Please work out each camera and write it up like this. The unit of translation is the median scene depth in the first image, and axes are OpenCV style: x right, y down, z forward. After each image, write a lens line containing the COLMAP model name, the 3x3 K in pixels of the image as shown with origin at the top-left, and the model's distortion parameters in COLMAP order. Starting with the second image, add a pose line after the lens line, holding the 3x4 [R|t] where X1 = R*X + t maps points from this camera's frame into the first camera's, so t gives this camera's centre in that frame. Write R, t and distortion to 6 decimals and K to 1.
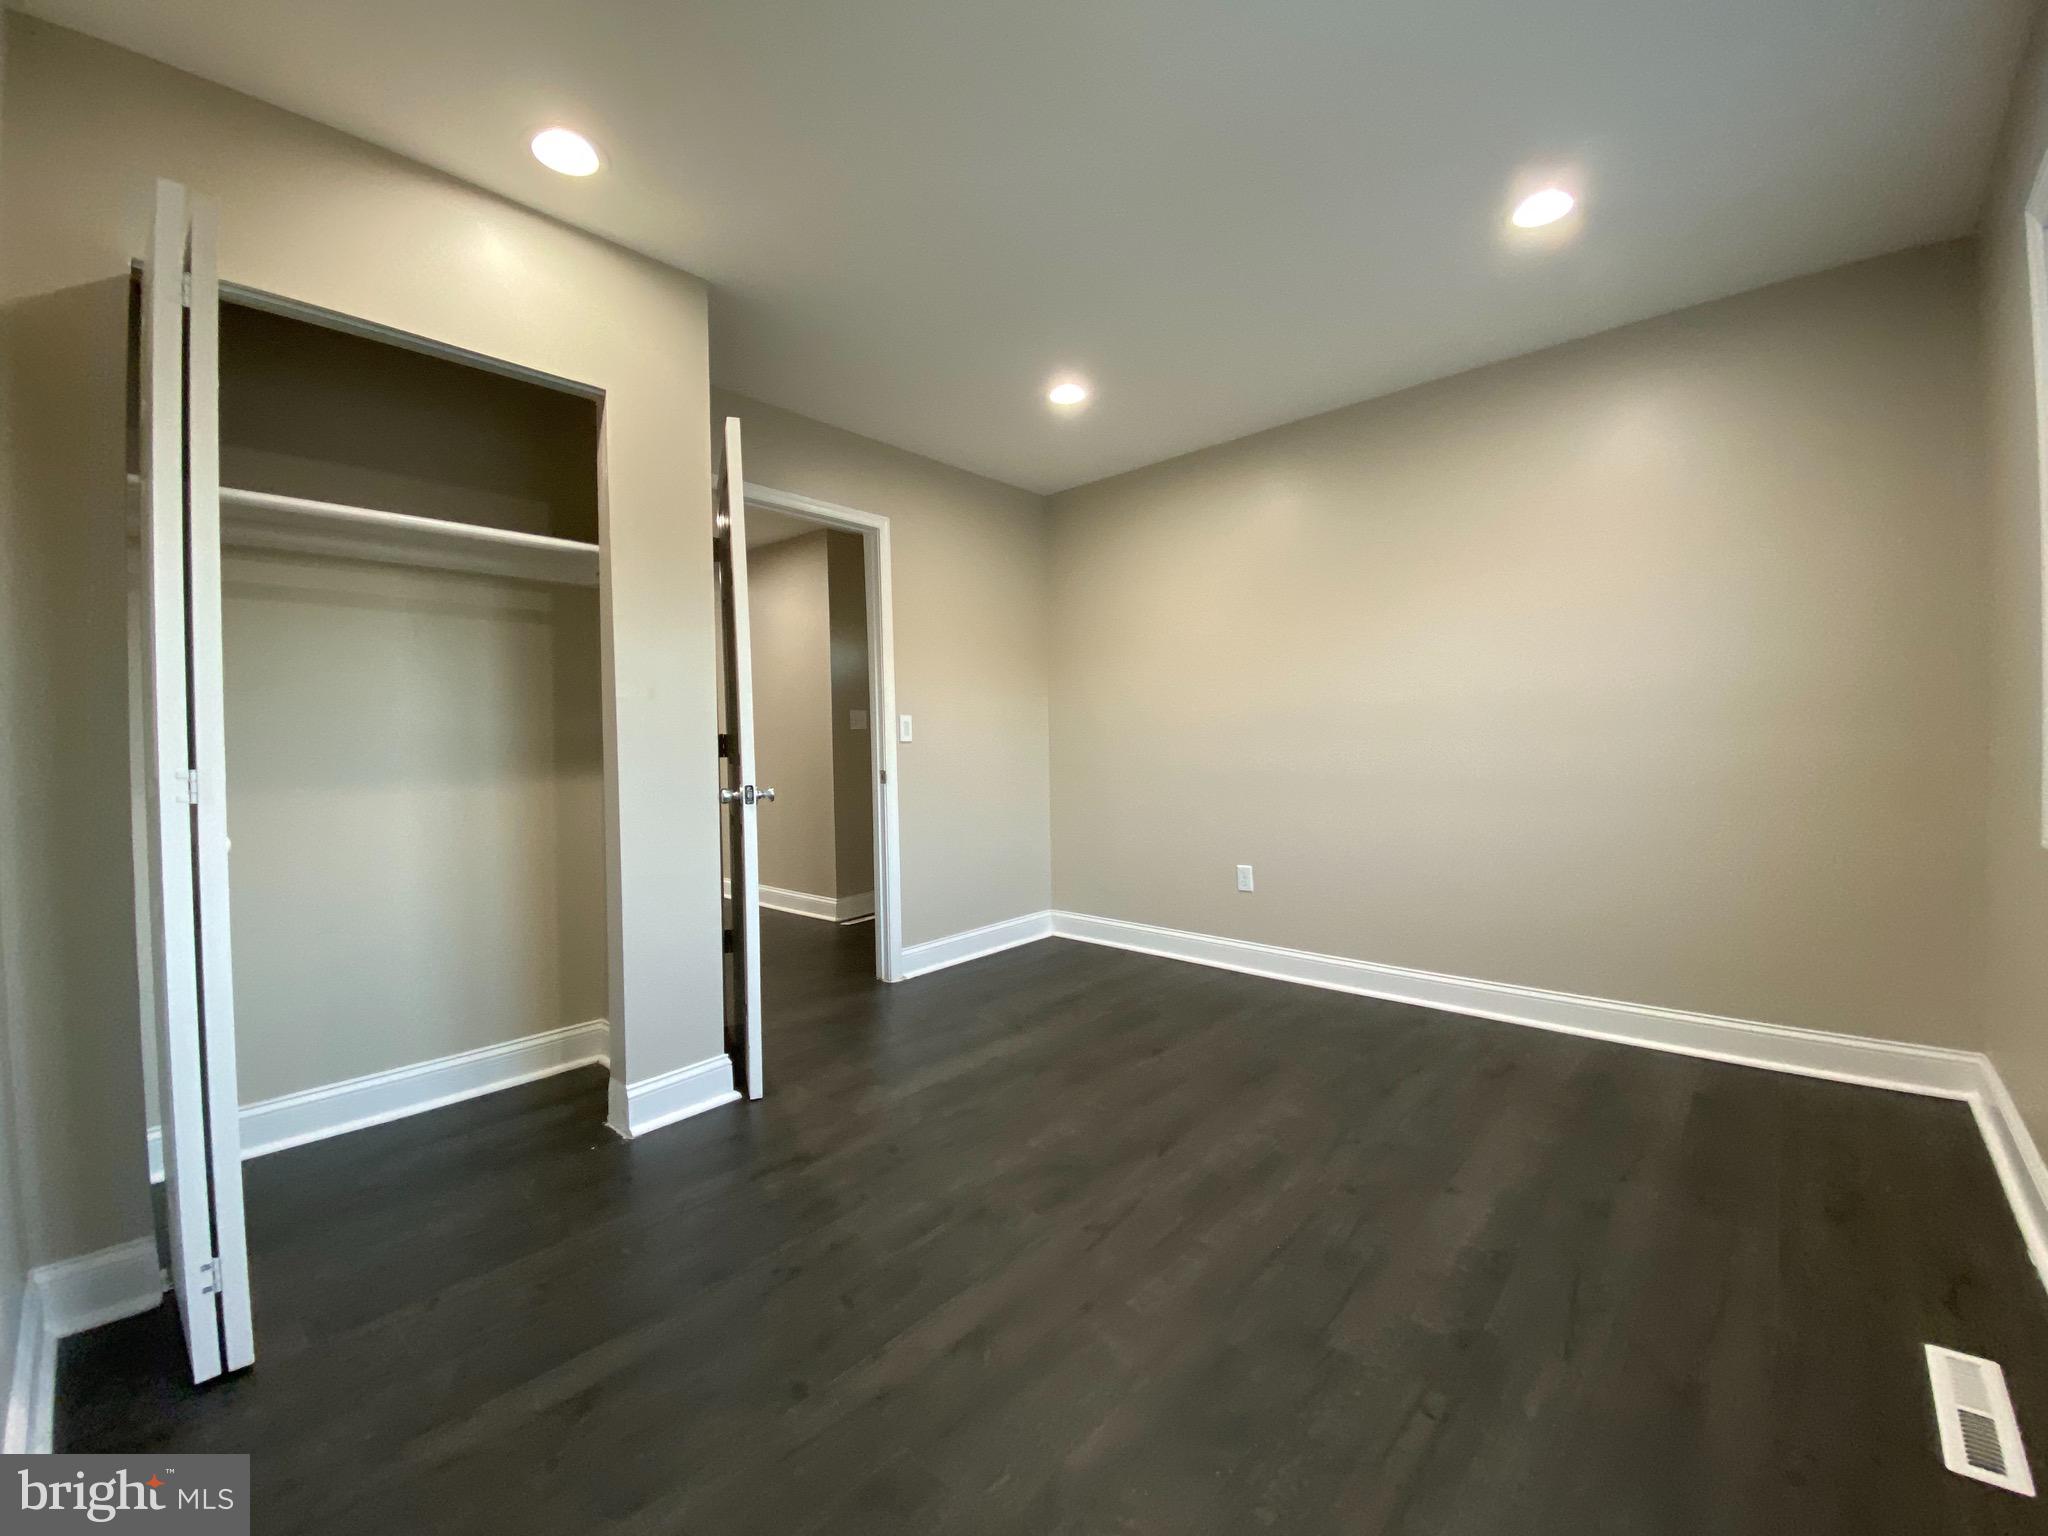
lens RADIAL K [[833.9, 0, 1019.0], [0, 833.9, 764.8], [0, 0, 1]] dist [0.021676, -0.020947]
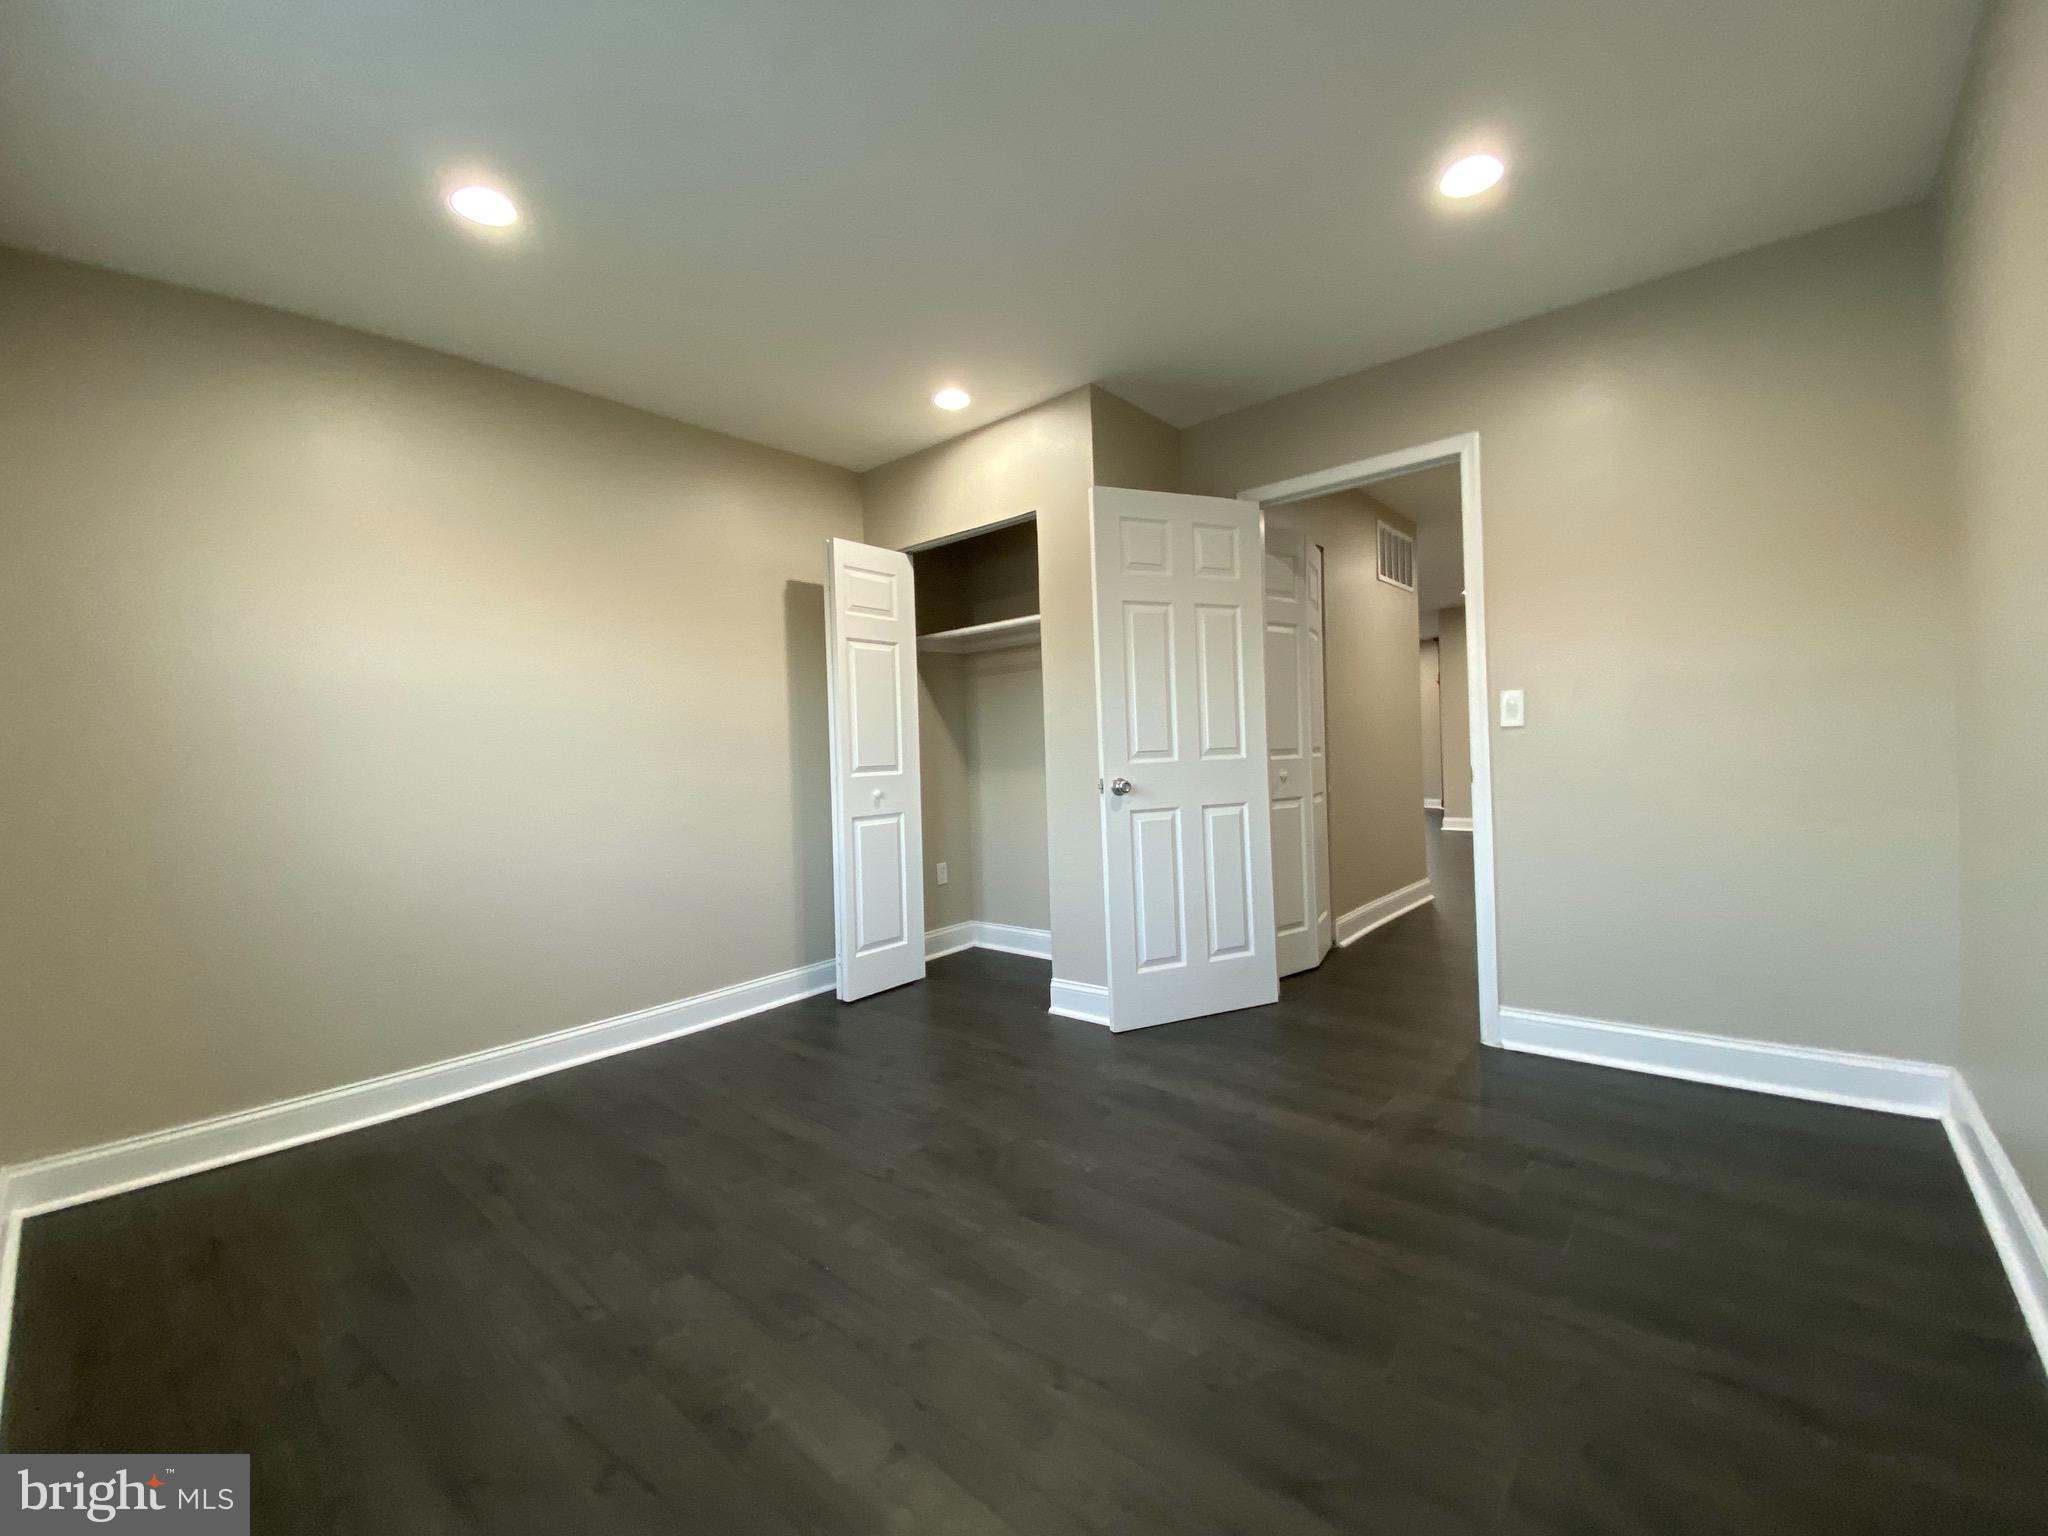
lens RADIAL K [[833.9, 0, 1019.0], [0, 833.9, 764.8], [0, 0, 1]] dist [0.021676, -0.020947]
pose [[0.014635, 0.027362, -0.999518, 1.159497], [0.016312, 0.999486, 0.027600, -0.041702], [0.999760, -0.016708, 0.014181, 1.097581]]
